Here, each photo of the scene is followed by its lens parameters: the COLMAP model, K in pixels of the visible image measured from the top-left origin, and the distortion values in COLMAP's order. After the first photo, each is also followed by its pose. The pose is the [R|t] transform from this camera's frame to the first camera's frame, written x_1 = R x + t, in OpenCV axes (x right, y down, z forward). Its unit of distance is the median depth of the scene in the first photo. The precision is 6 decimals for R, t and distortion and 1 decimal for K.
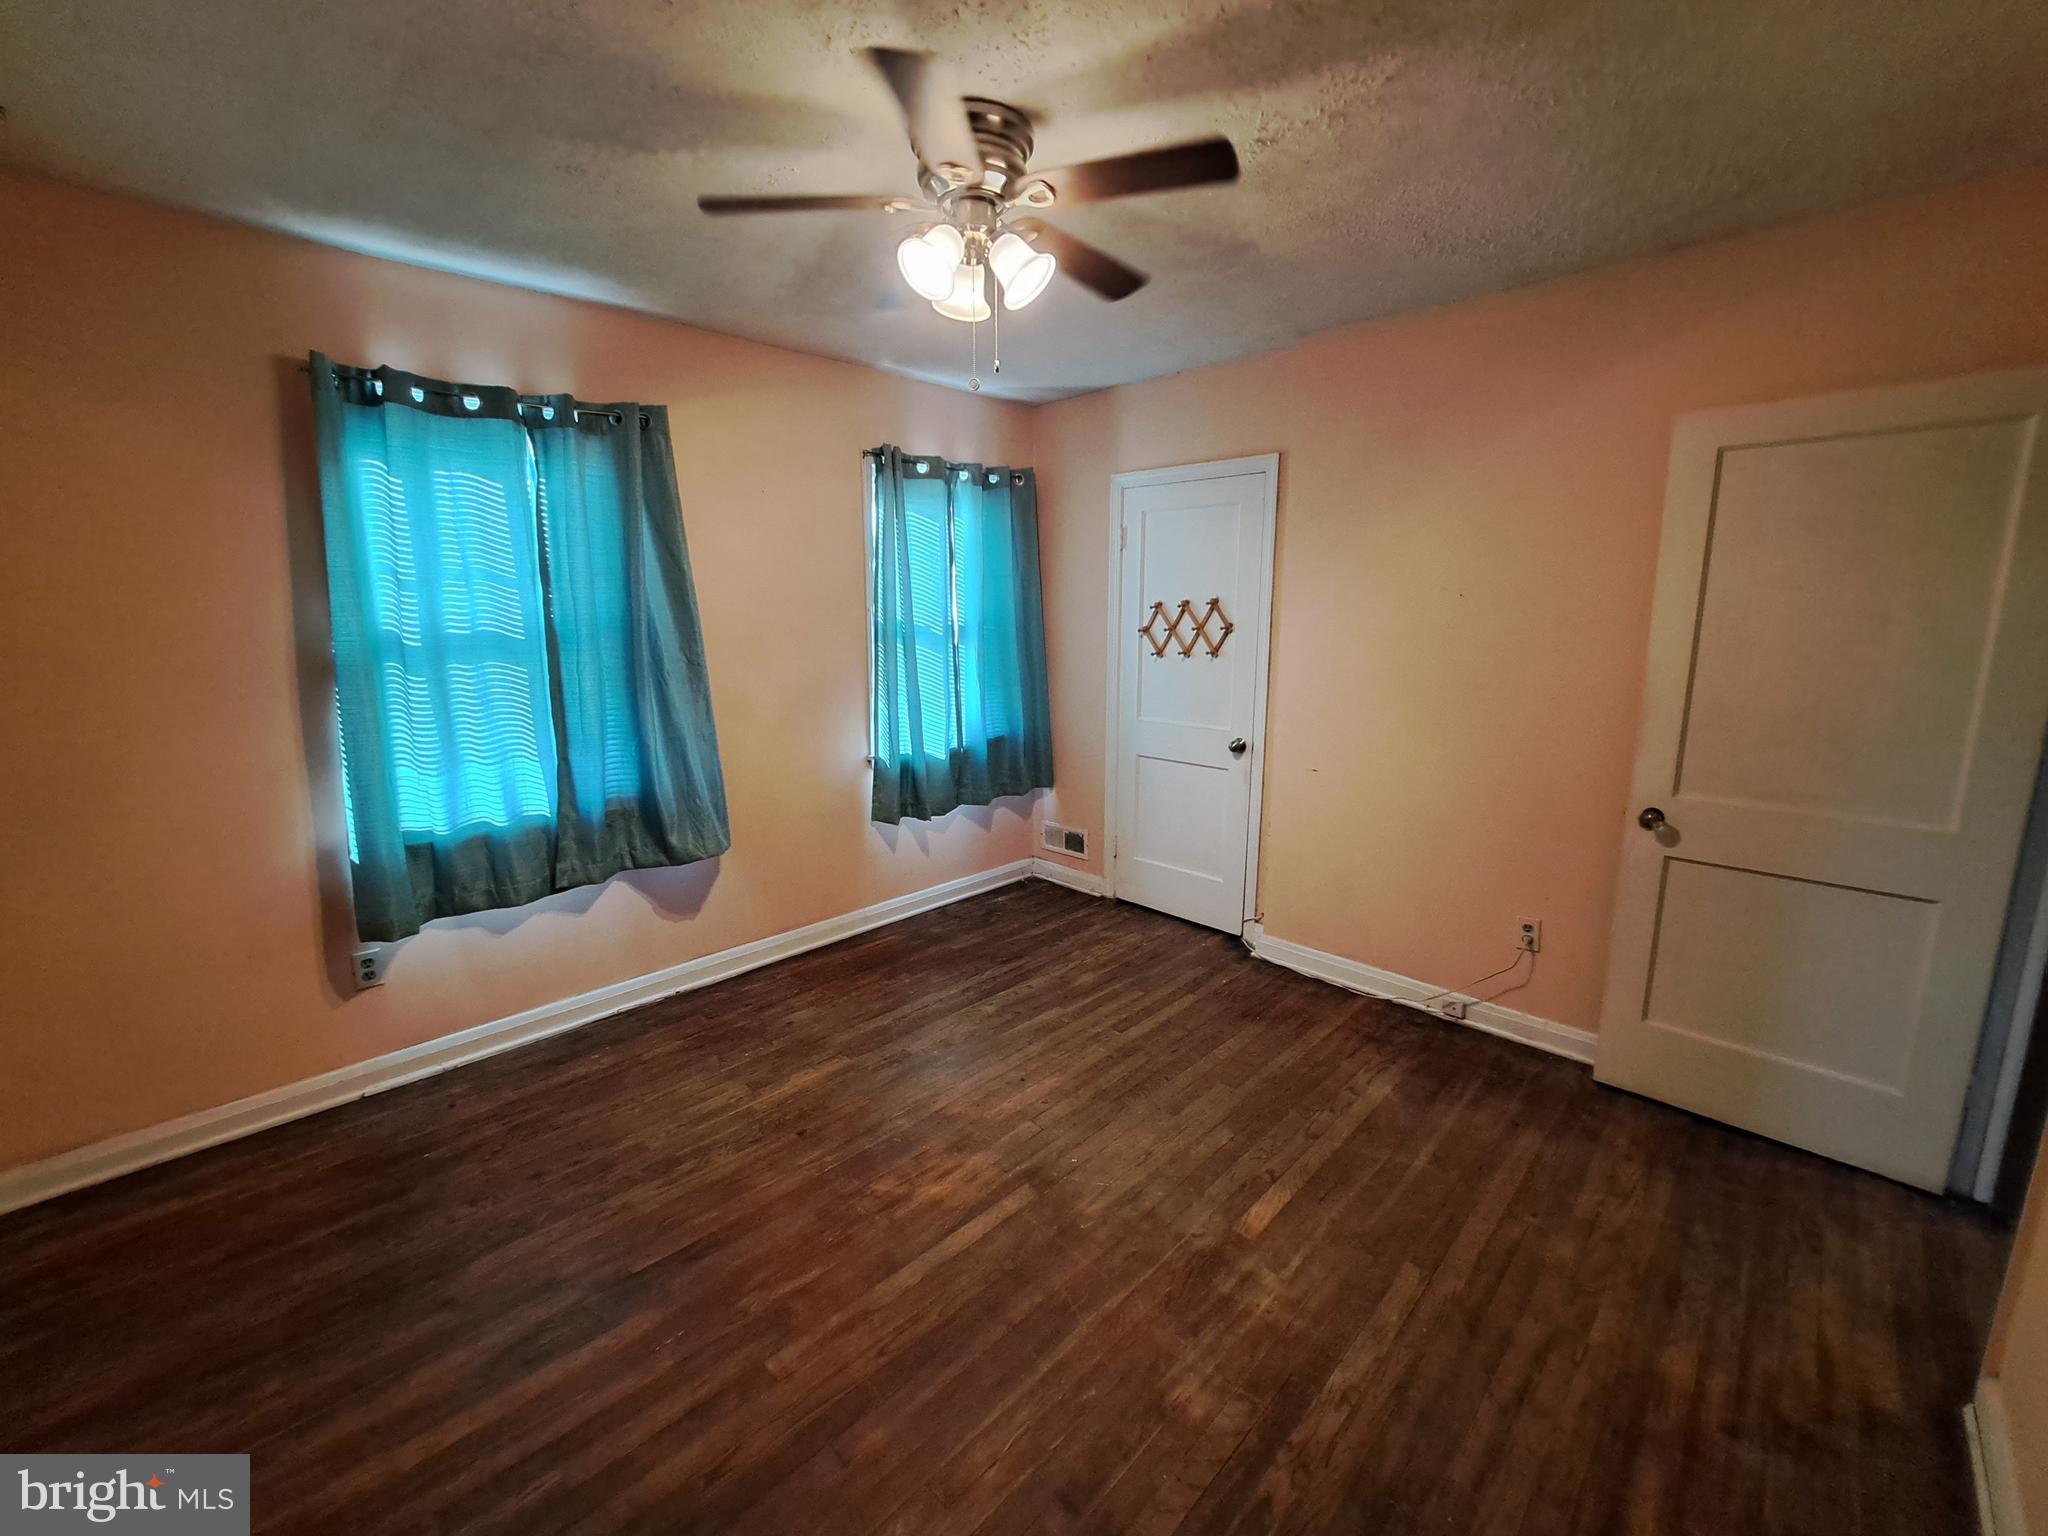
lens RADIAL K [[816.8, 0, 1016.2], [0, 816.8, 753.9], [0, 0, 1]] dist [-0.019325, 0.001538]
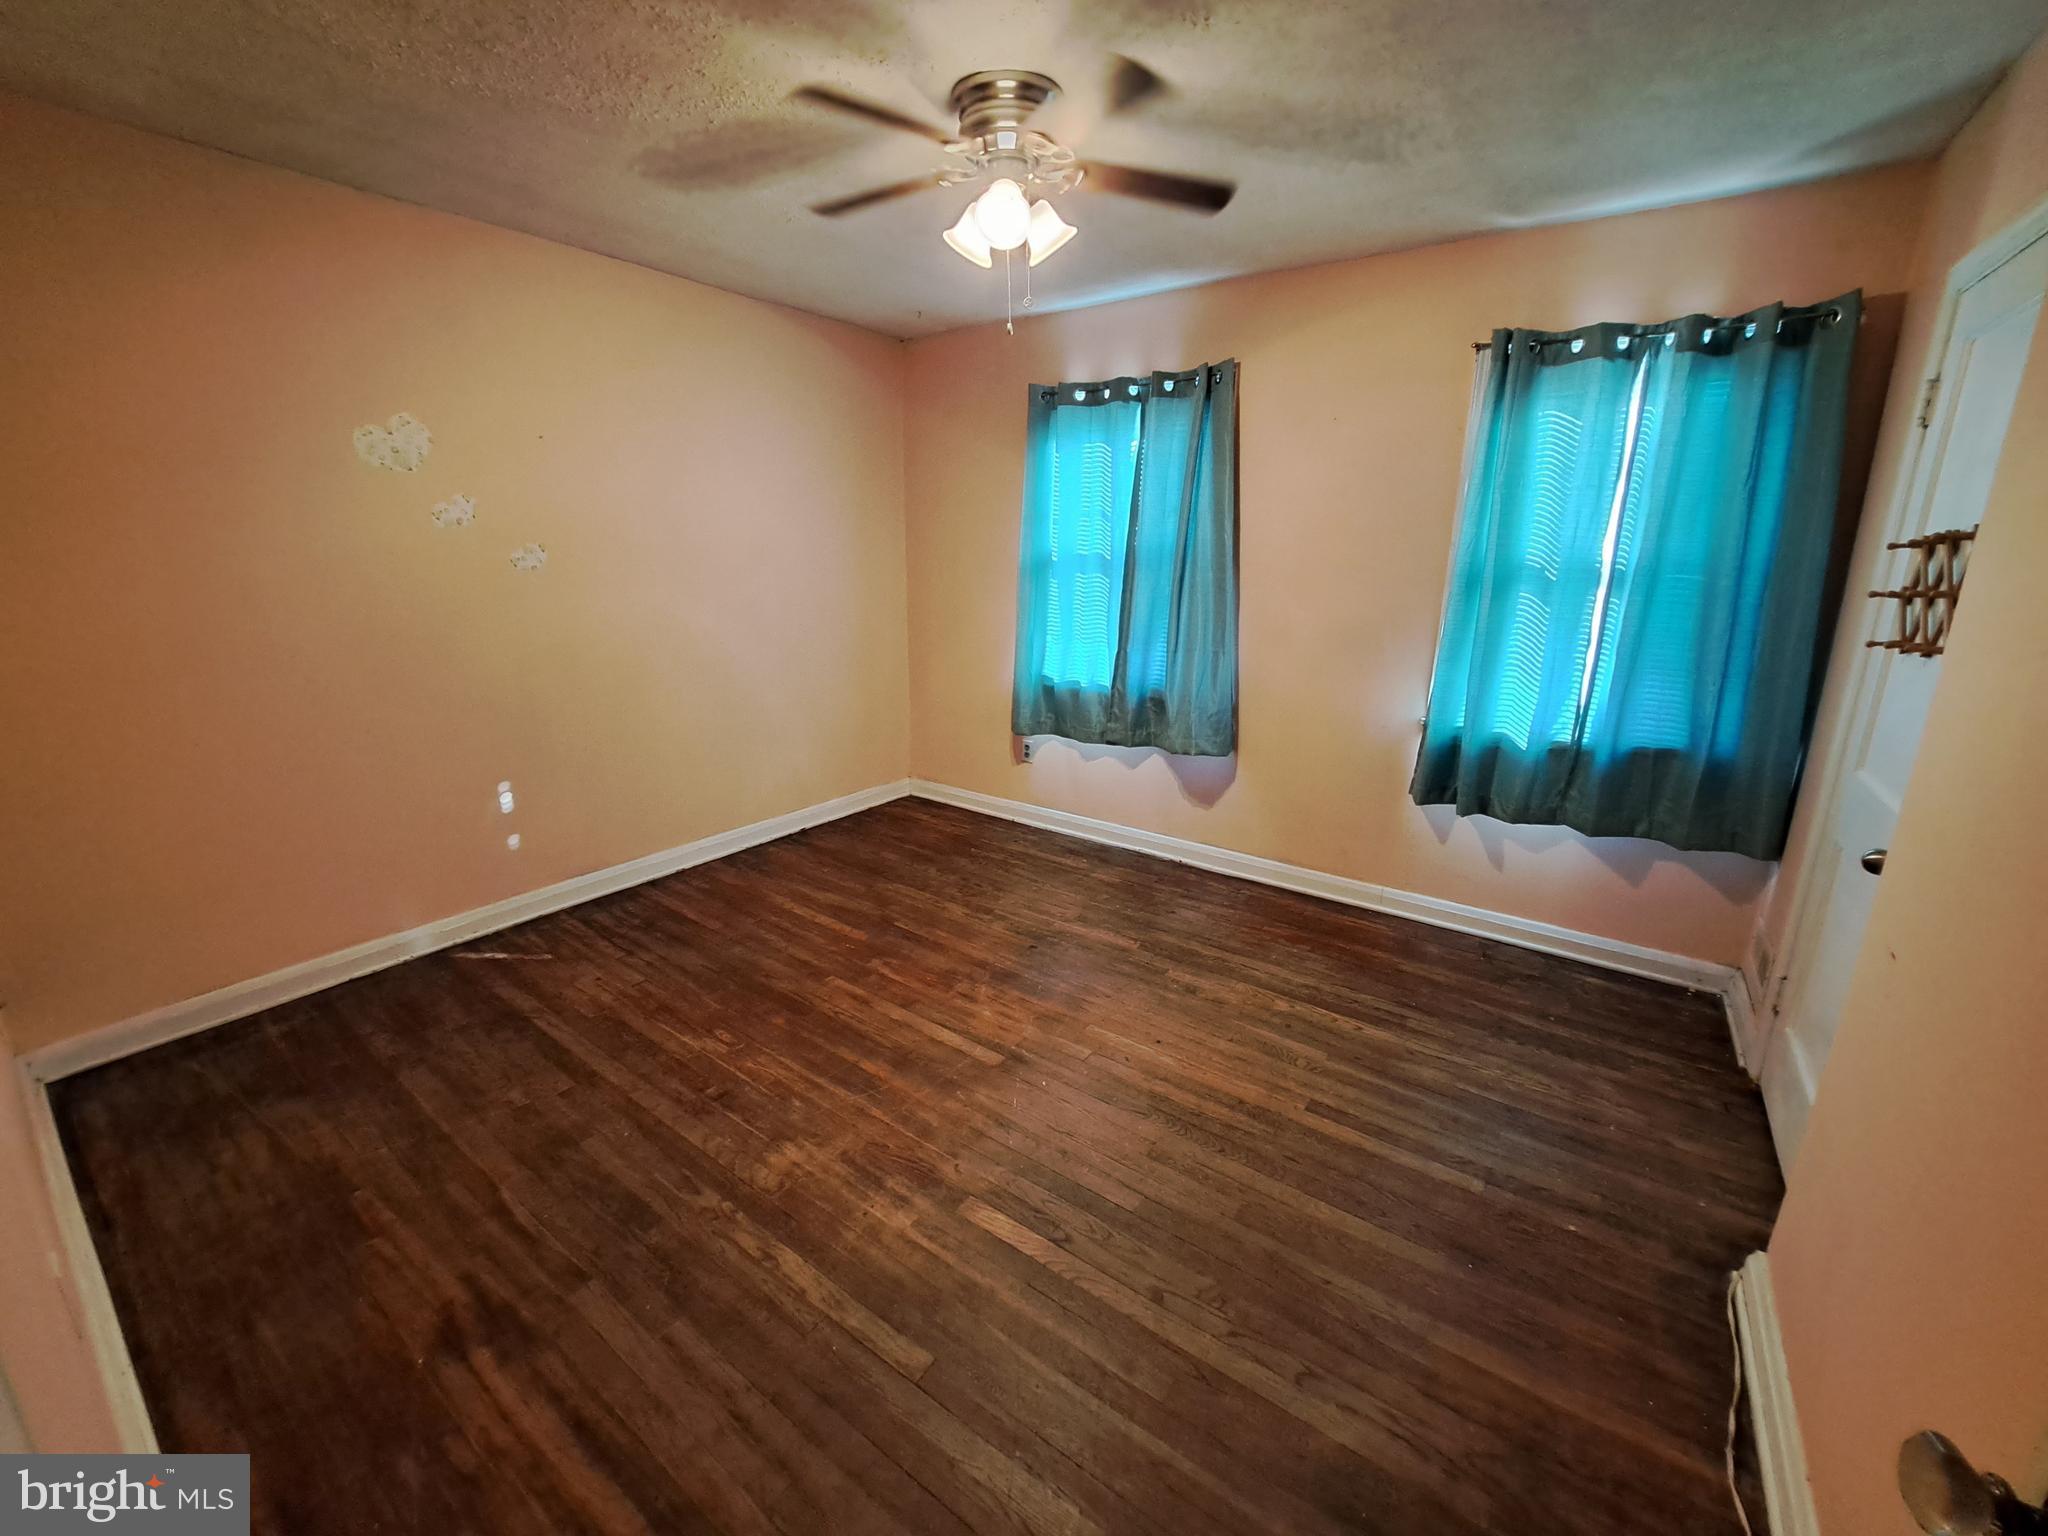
lens RADIAL K [[816.8, 0, 1015.0], [0, 816.8, 754.1], [0, 0, 1]] dist [-0.019325, 0.001538]
pose [[0.151893, 0.248749, -0.956584, 0.818239], [-0.186981, 0.957569, 0.219315, -0.097646], [0.970550, 0.145551, 0.191960, 0.617492]]
